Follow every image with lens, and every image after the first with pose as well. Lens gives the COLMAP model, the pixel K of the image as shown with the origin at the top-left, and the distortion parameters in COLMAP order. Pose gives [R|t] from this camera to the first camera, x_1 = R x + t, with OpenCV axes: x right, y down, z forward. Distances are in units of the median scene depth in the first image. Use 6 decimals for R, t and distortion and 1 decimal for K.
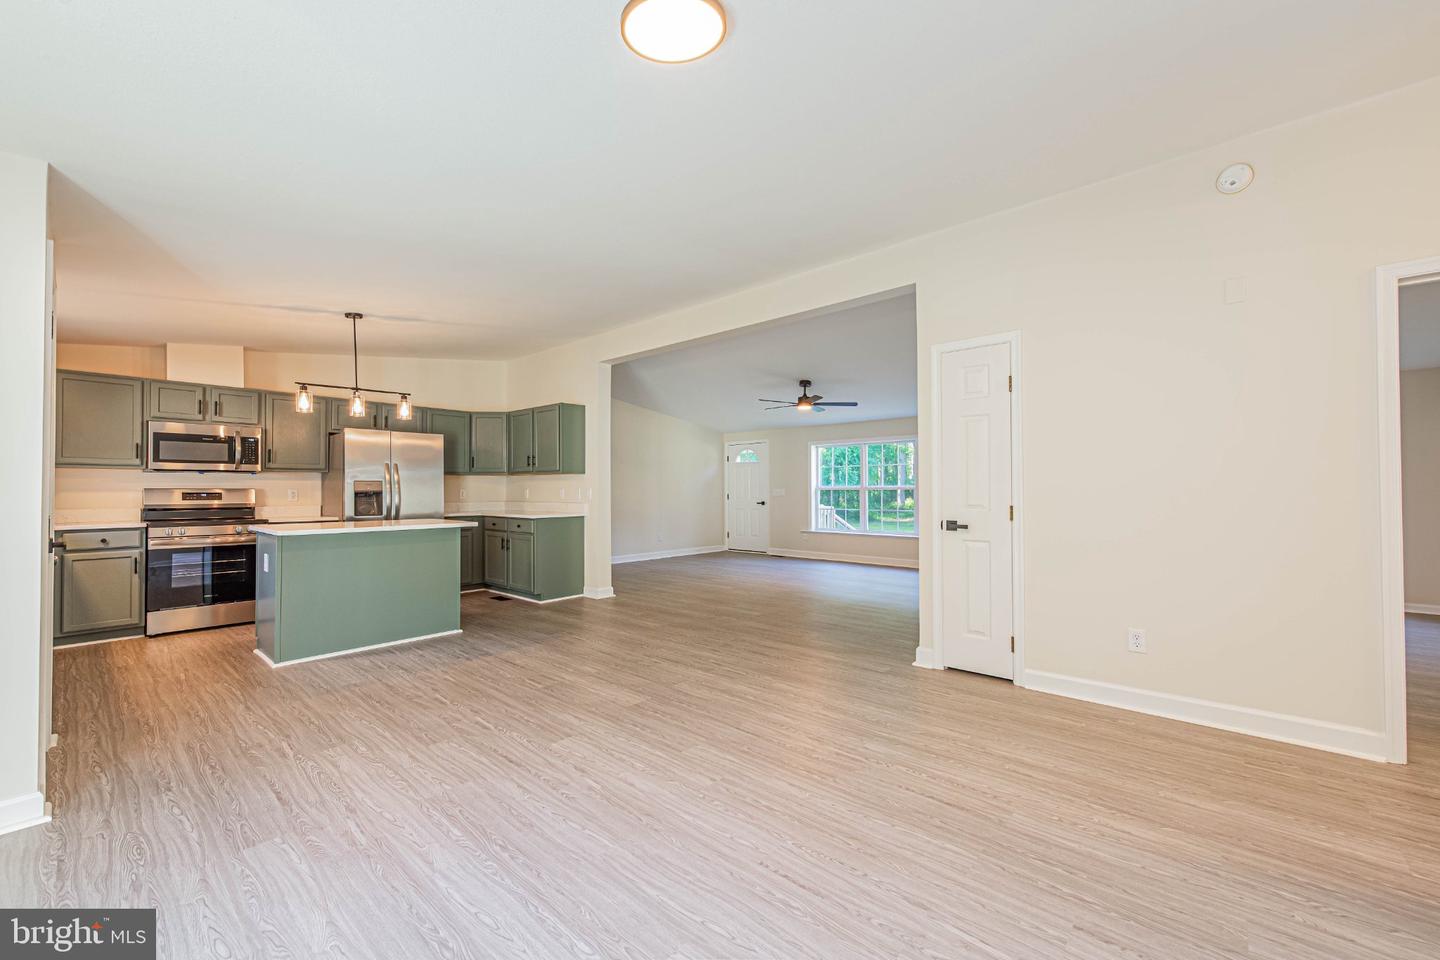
lens RADIAL K [[562.7, 0, 712.6], [0, 562.7, 479.2], [0, 0, 1]] dist [0.002537, 0.000057]
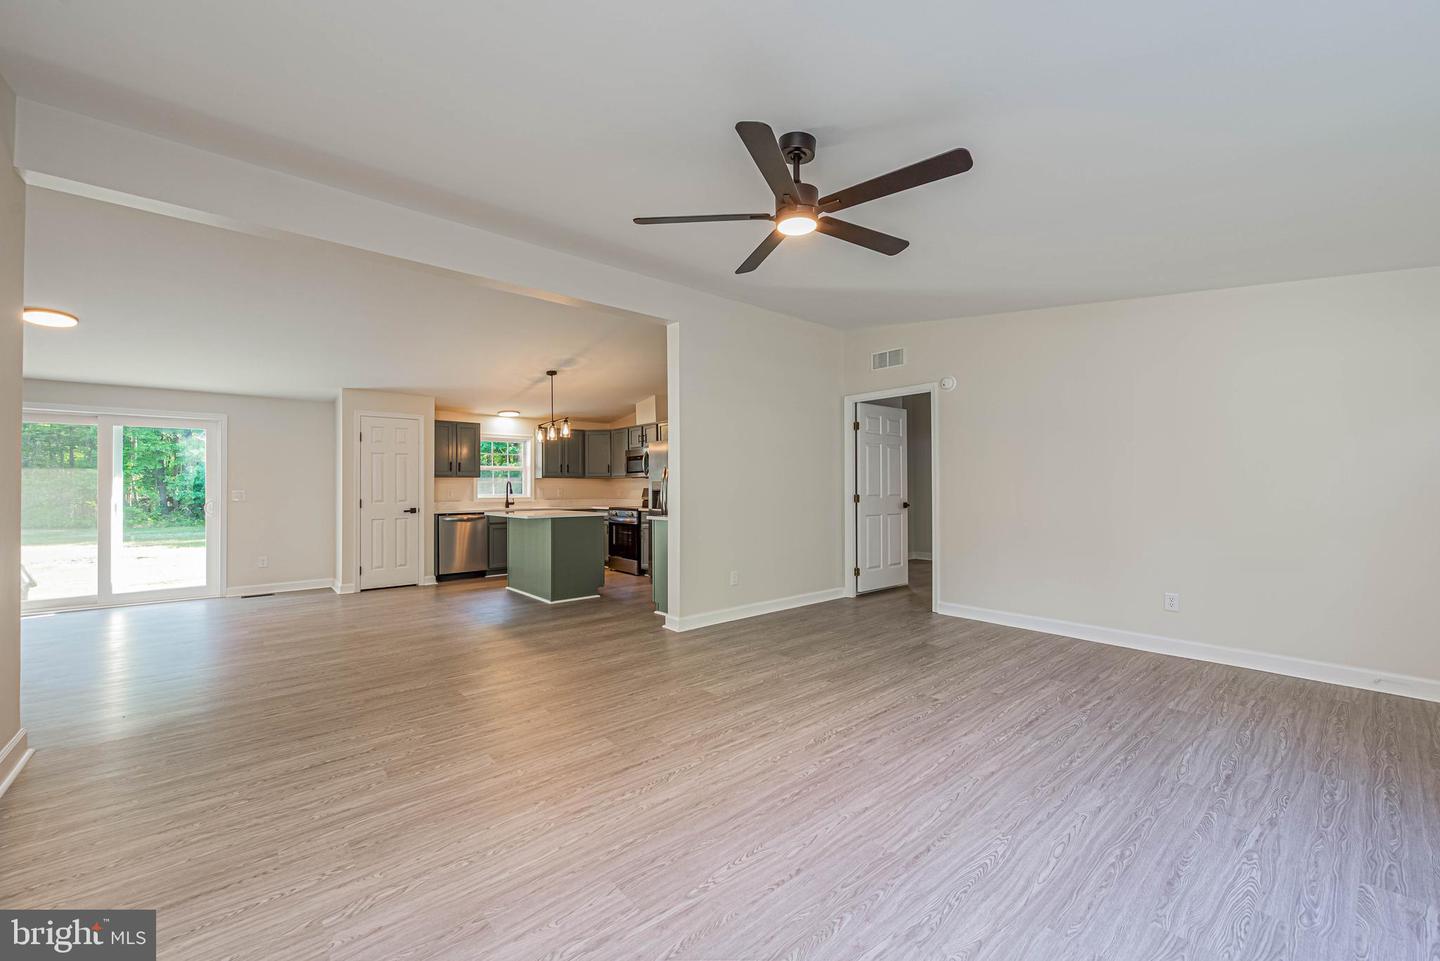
lens RADIAL K [[562.7, 0, 718.7], [0, 562.7, 490.0], [0, 0, 1]] dist [0.002537, 0.000057]
pose [[-0.138734, 0.003875, -0.990322, 0.668090], [0.027255, 0.999629, 0.000094, 0.027062], [0.989955, -0.026978, -0.138788, 1.408611]]
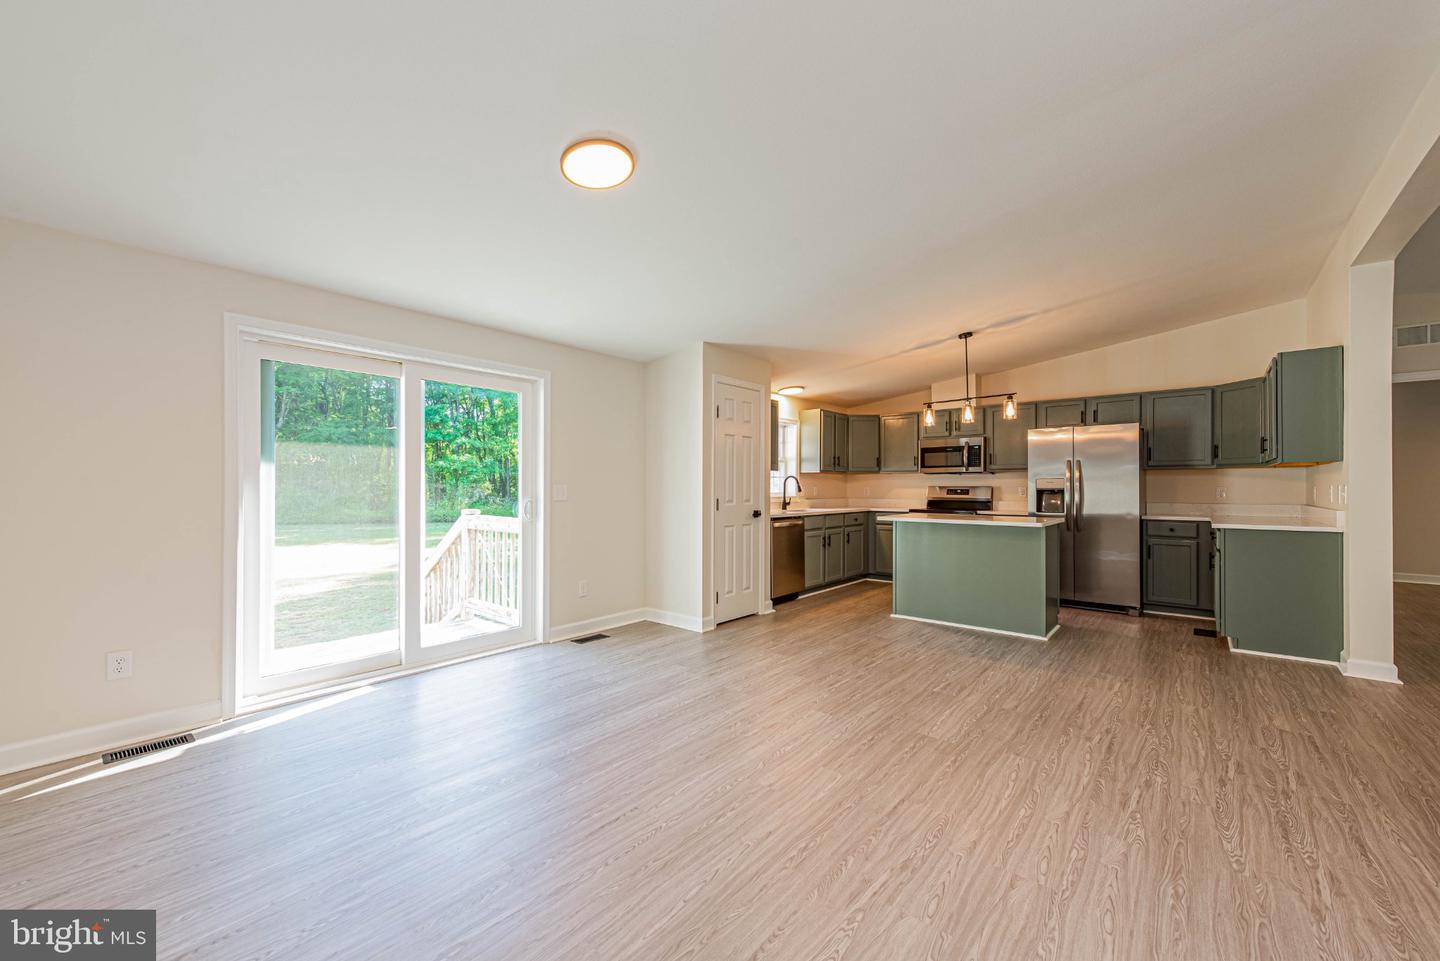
lens RADIAL K [[562.7, 0, 714.4], [0, 562.7, 493.2], [0, 0, 1]] dist [0.002537, 0.000057]
pose [[0.019794, 0.012935, -0.999720, 0.429993], [0.018923, 0.999732, 0.013310, 0.004820], [0.999625, -0.019181, 0.019544, 0.395504]]
